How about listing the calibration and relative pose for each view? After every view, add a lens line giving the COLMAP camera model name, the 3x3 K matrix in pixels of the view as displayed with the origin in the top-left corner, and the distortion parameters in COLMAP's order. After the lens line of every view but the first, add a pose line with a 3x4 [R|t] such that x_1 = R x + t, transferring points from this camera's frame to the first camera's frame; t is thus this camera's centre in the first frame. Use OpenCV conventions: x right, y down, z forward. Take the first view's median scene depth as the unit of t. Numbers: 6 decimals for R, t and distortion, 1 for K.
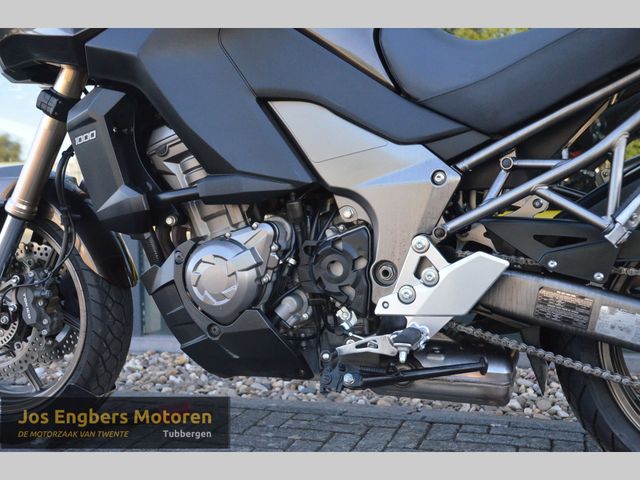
lens RADIAL K [[793.7, 0, 335.8], [0, 793.7, 240.8], [0, 0, 1]] dist [0.015628, 0.267046]
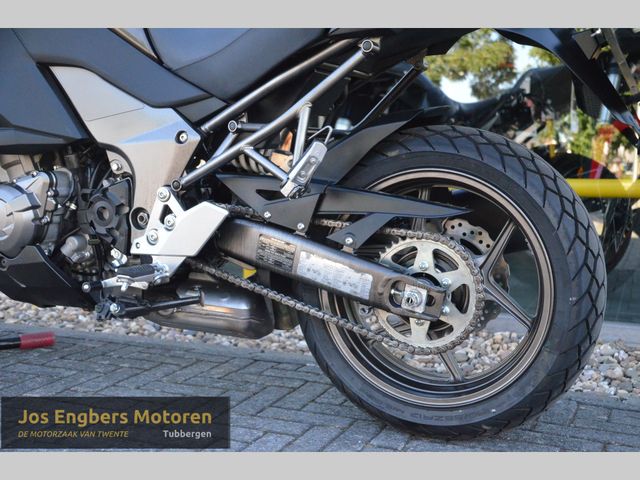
lens RADIAL K [[793.7, 0, 335.8], [0, 793.7, 240.8], [0, 0, 1]] dist [0.015628, 0.267046]
pose [[0.995440, 0.038852, -0.087119, 0.449333], [-0.035547, 0.998600, 0.039173, 0.017454], [0.088519, -0.035898, 0.995427, -0.137419]]
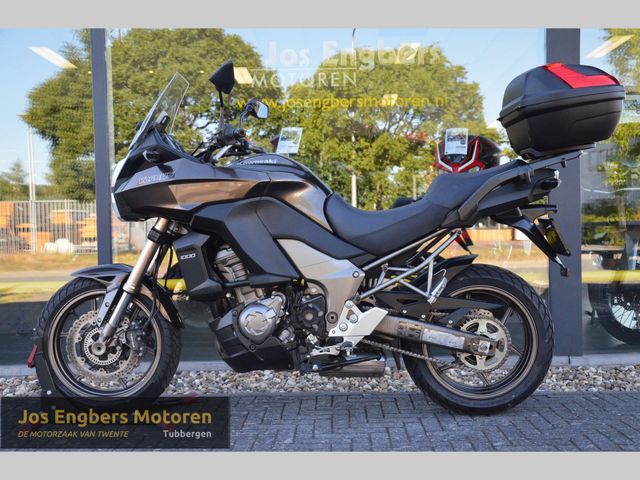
lens RADIAL K [[793.7, 0, 335.8], [0, 793.7, 240.8], [0, 0, 1]] dist [0.015628, 0.267046]
pose [[0.960862, -0.003988, 0.276998, -0.539211], [0.016279, 0.998981, -0.042088, -0.079786], [-0.276548, 0.044950, 0.959948, -1.133138]]
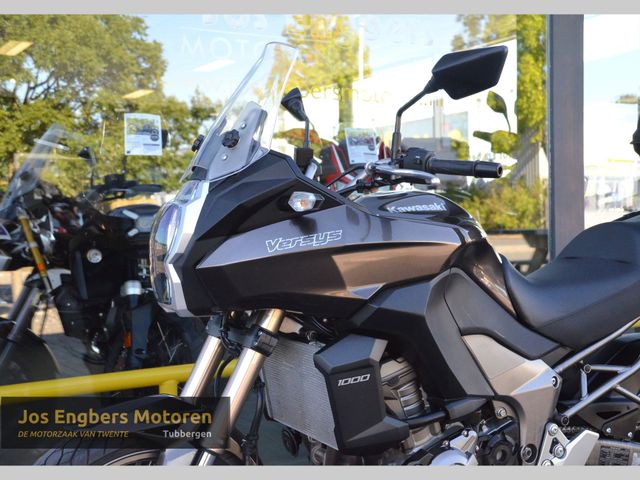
lens RADIAL K [[957.8, 0, 359.9], [0, 957.8, 240.9], [0, 0, 1]] dist [0.157857, 0.128284]
pose [[0.674471, -0.025629, 0.737856, -1.391894], [0.048621, 0.998770, -0.009752, -0.330863], [-0.736698, 0.042453, 0.674888, 0.046121]]
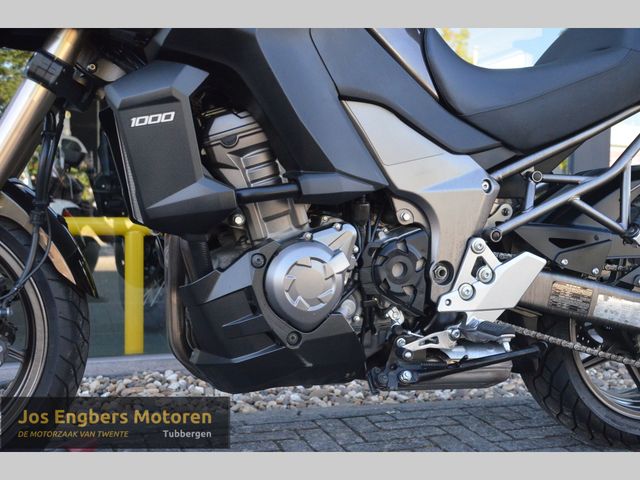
lens RADIAL K [[752.0, 0, 330.2], [0, 752.0, 243.7], [0, 0, 1]] dist [0.041659, 0.070376]
pose [[0.810966, 0.001970, 0.585090, -0.653588], [0.005396, 0.999927, -0.010845, 0.011511], [-0.585069, 0.011952, 0.810896, 0.263343]]
